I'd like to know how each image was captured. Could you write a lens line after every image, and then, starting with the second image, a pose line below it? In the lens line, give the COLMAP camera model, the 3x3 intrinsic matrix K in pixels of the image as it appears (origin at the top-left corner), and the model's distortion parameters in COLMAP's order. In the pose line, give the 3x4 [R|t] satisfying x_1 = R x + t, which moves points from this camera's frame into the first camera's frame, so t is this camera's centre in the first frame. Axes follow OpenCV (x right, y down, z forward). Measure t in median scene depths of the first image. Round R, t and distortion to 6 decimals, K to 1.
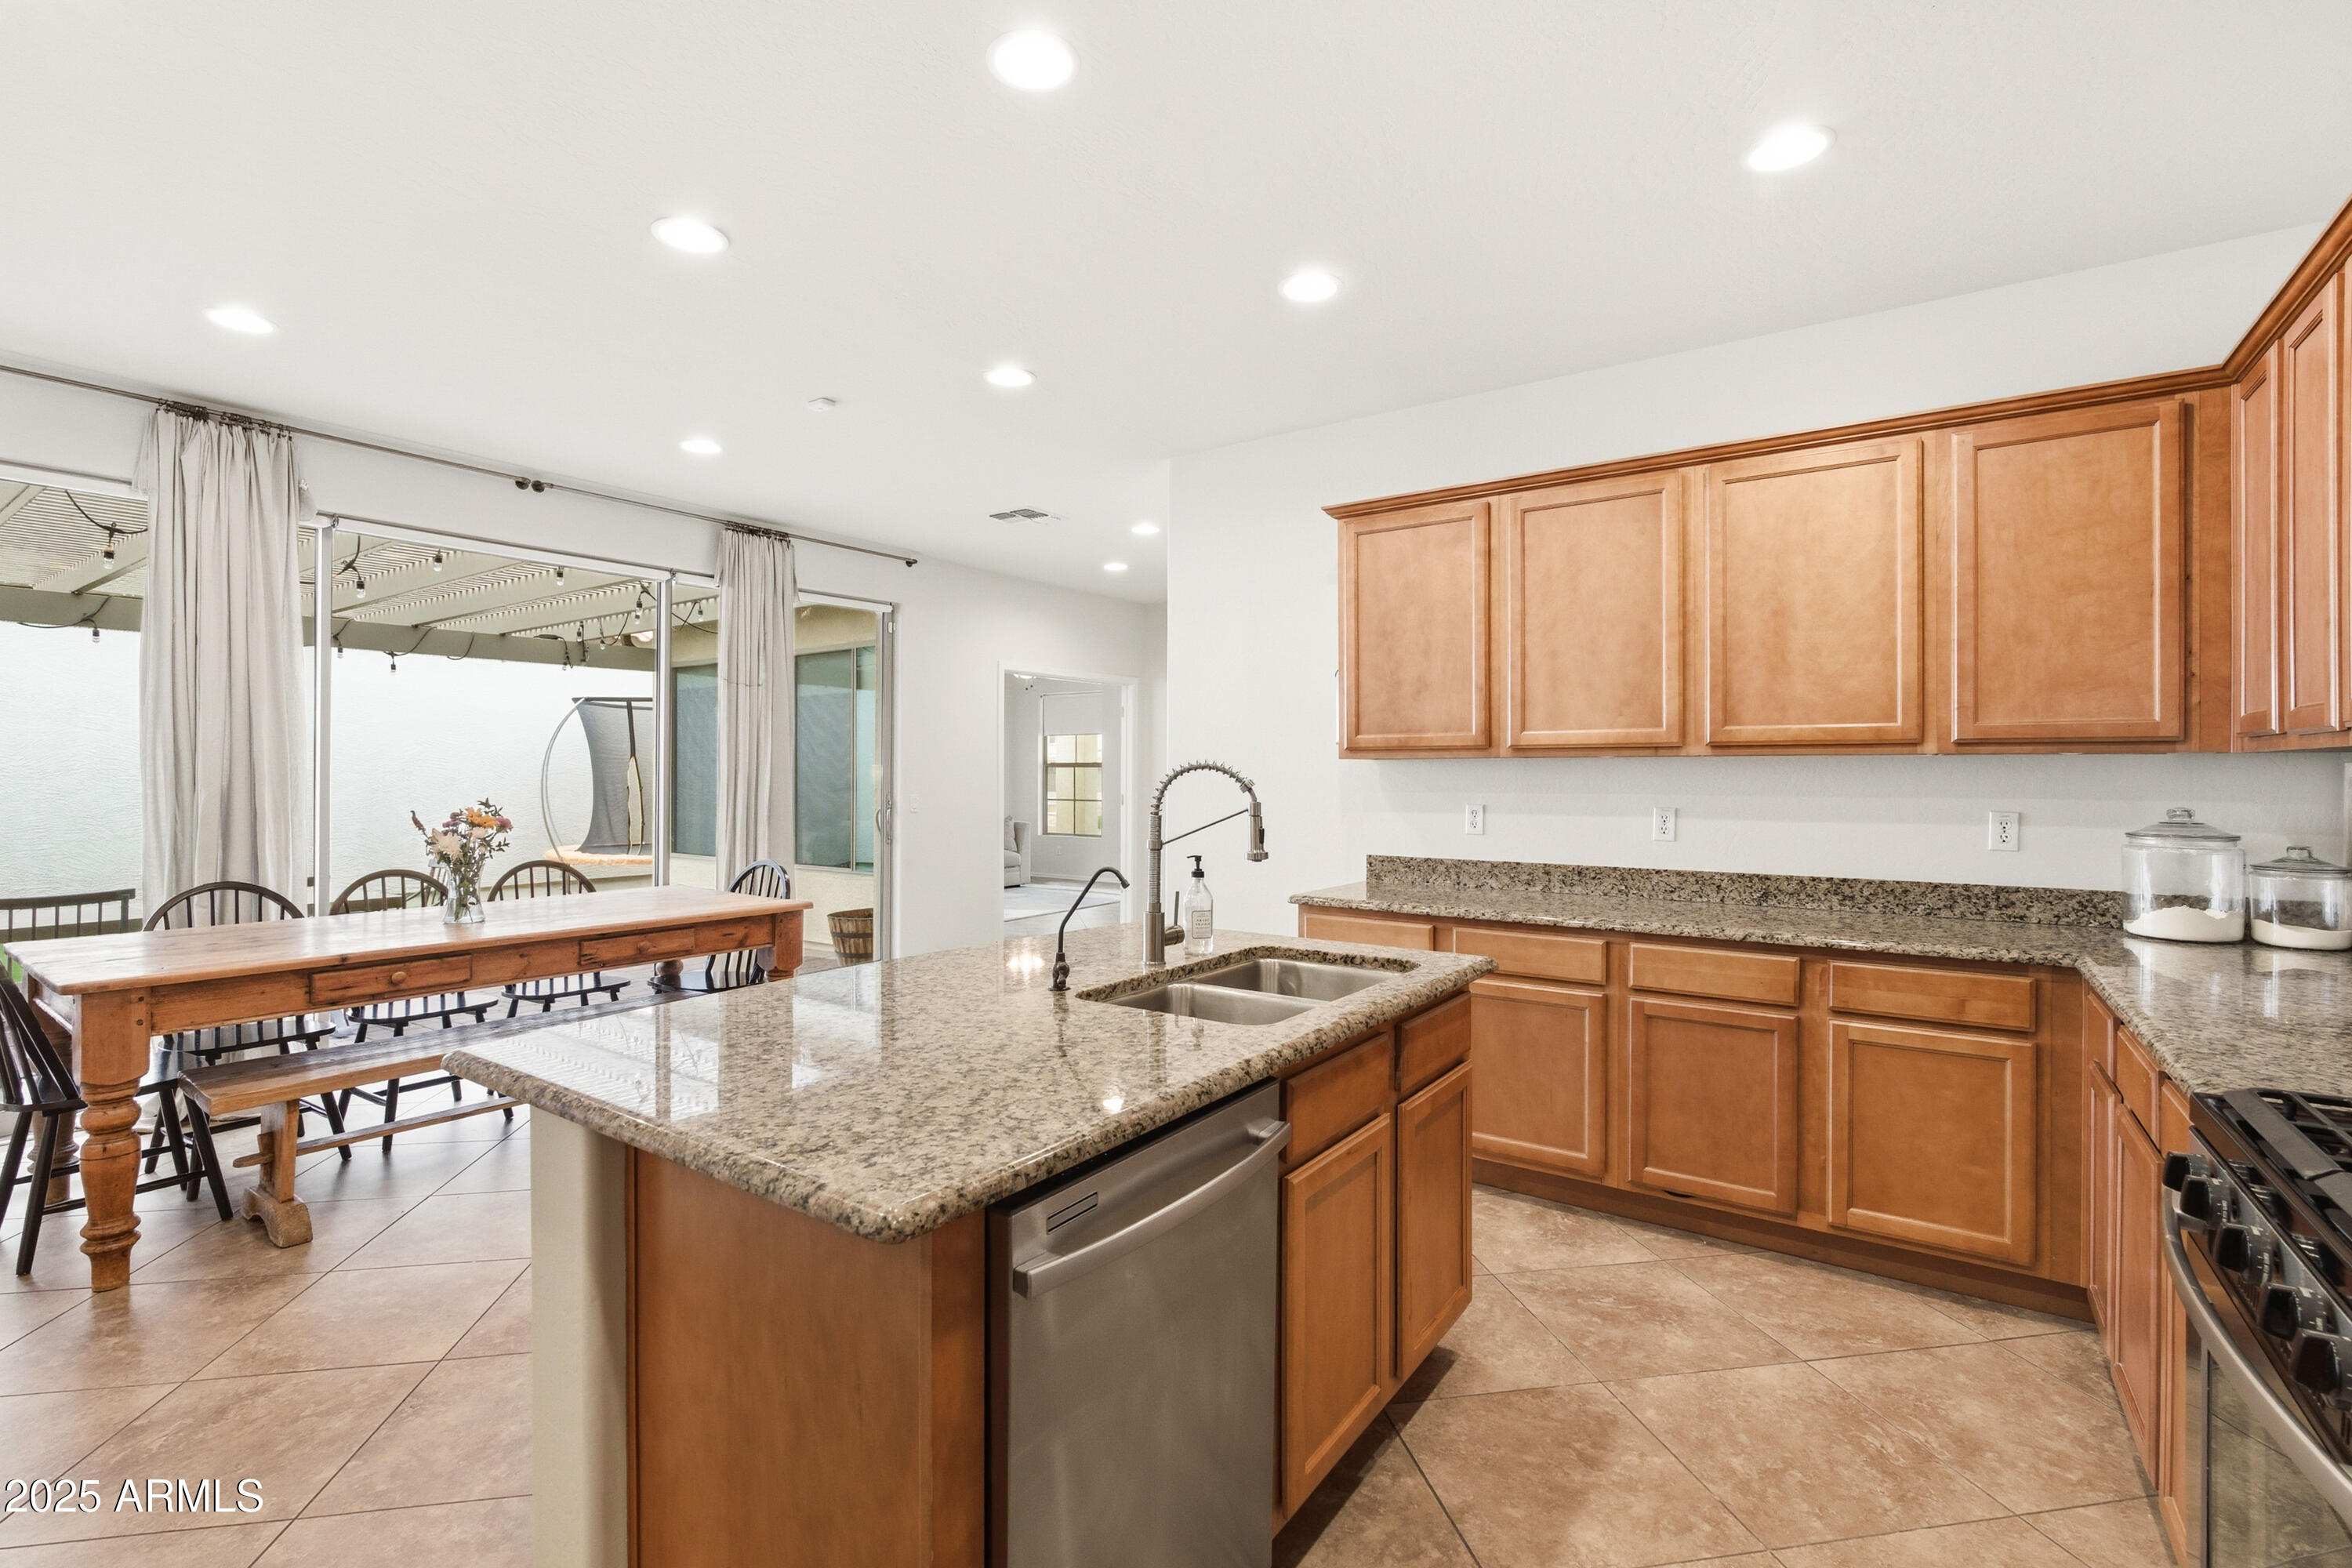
lens RADIAL K [[1040.4, 0, 1185.3], [0, 1040.4, 790.6], [0, 0, 1]] dist [-0.011724, 0.003192]
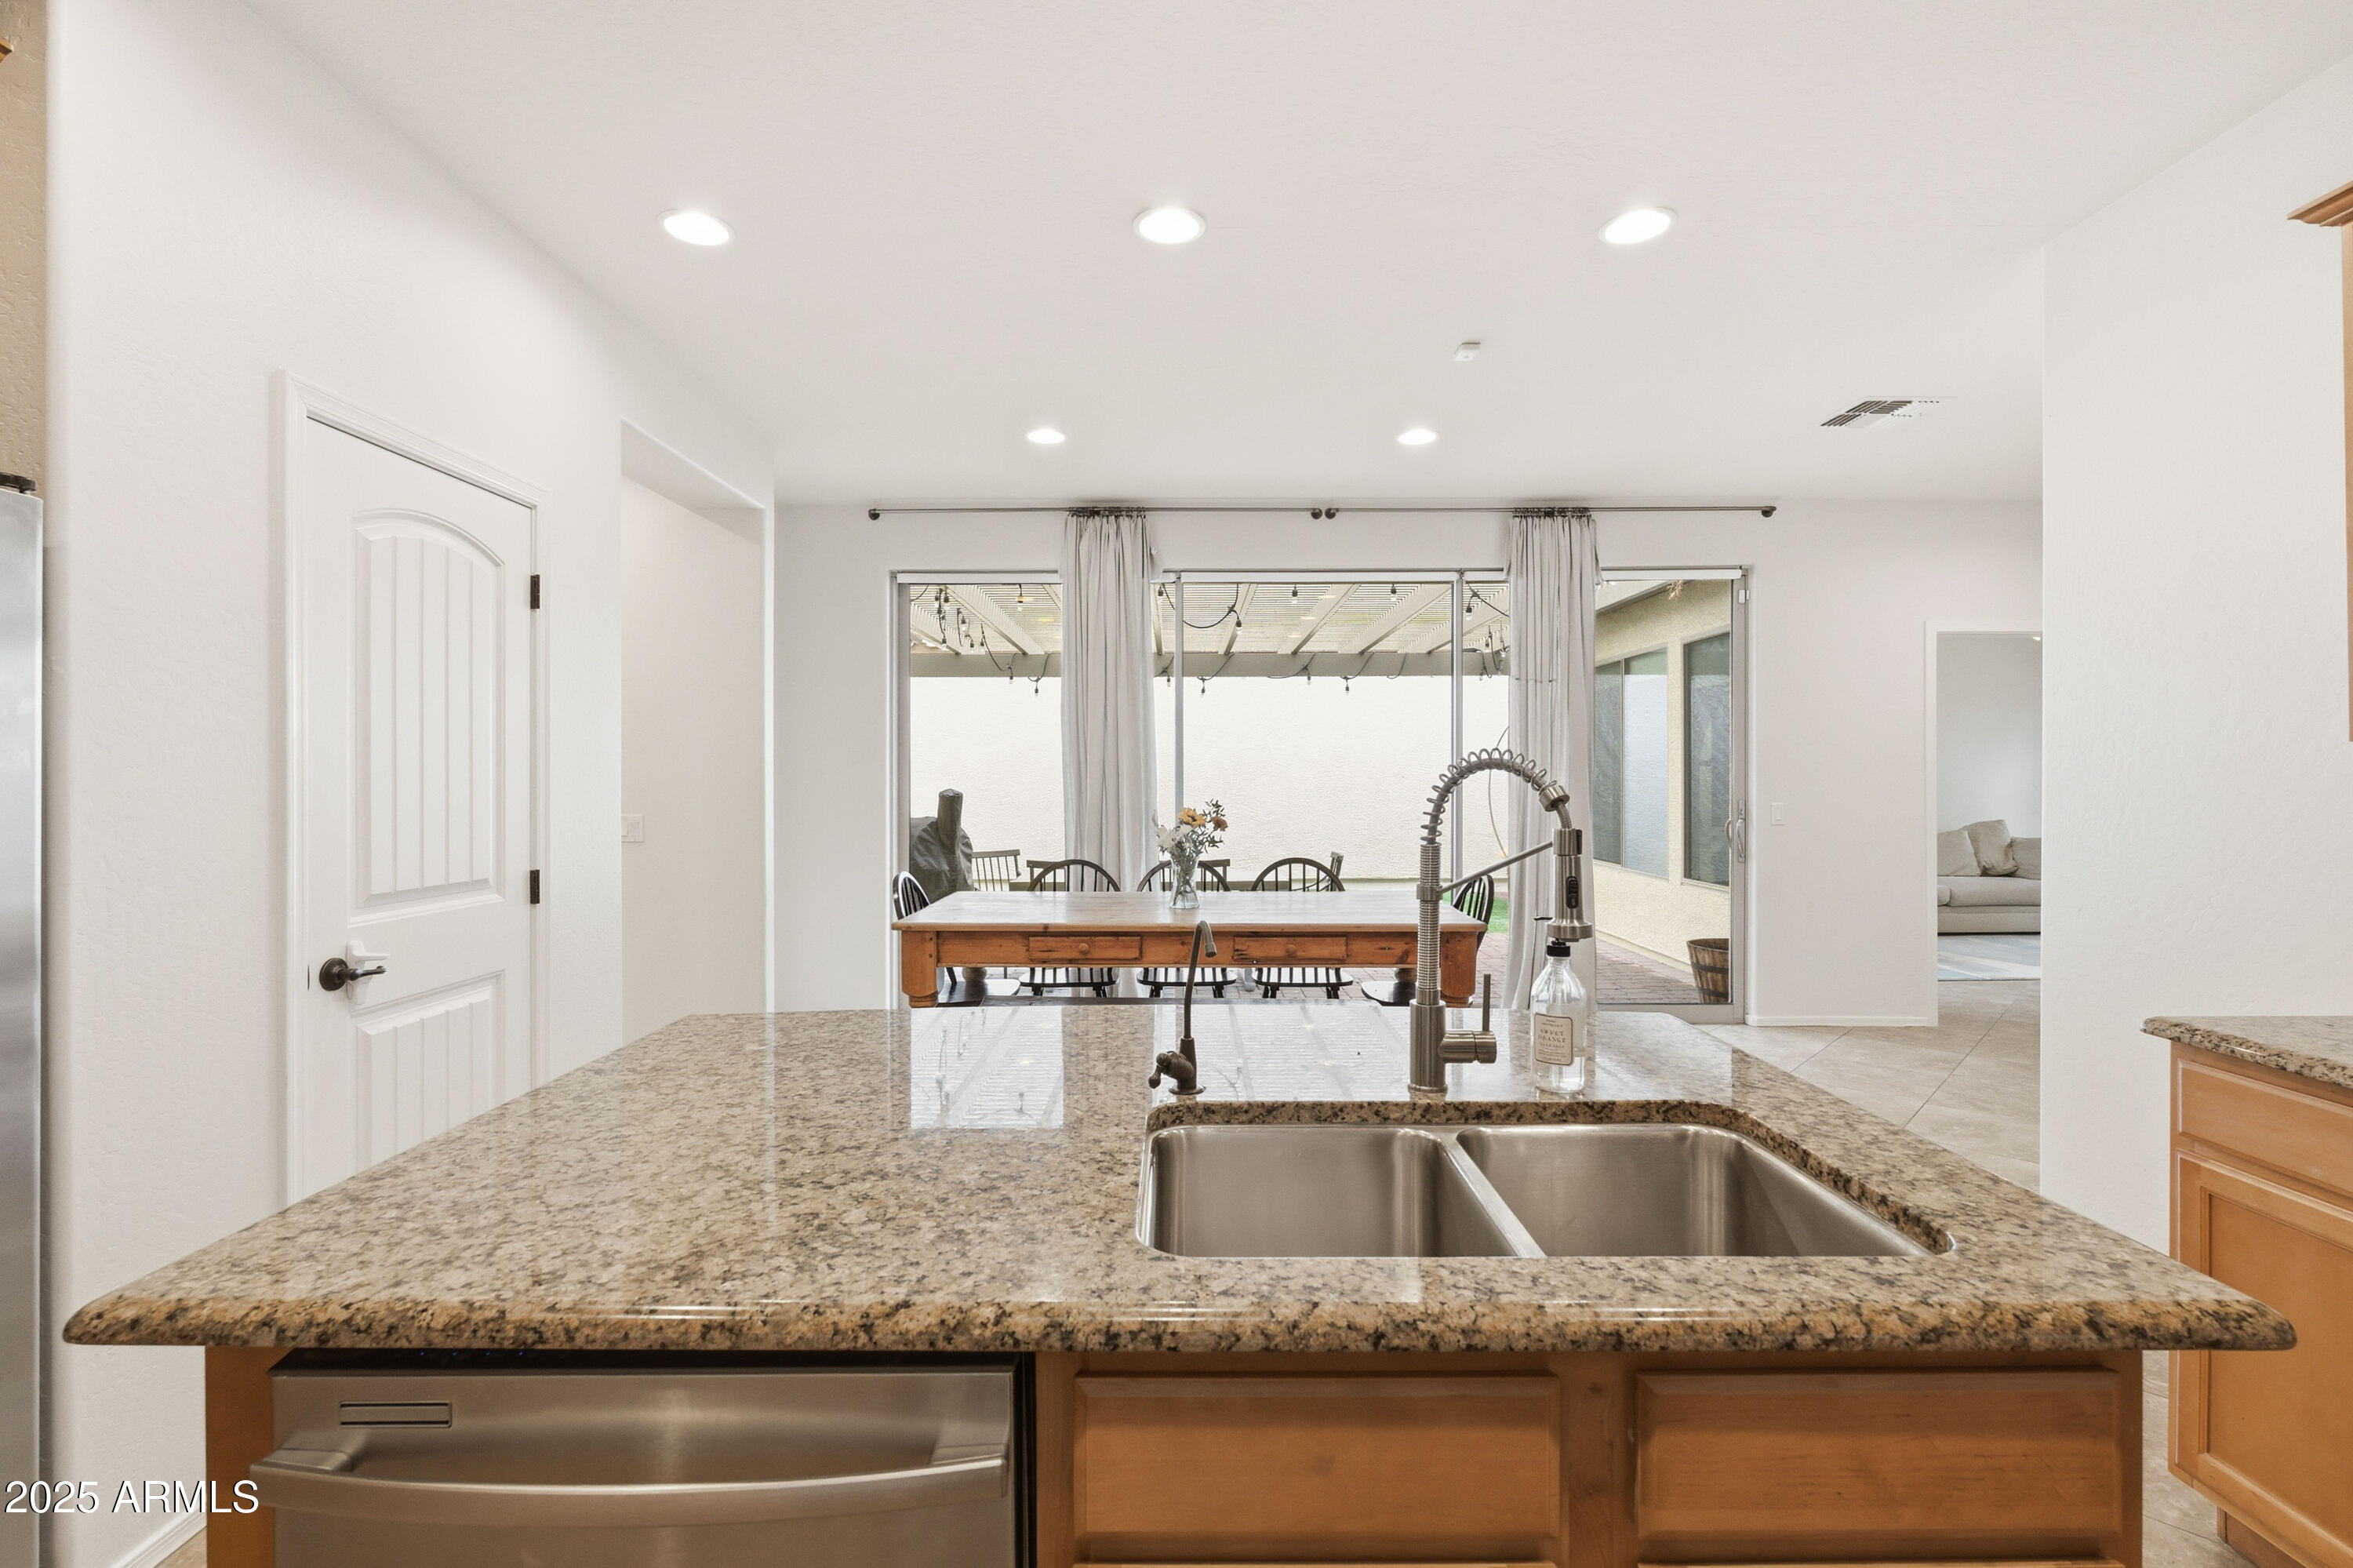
lens RADIAL K [[1040.9, 0, 1181.9], [0, 1040.9, 784.7], [0, 0, 1]] dist [-0.011724, 0.003192]
pose [[0.572658, 0.002955, -0.819789, 0.225524], [-0.010242, 0.999941, -0.003551, -0.004333], [0.819730, 0.010430, 0.572655, 0.310267]]
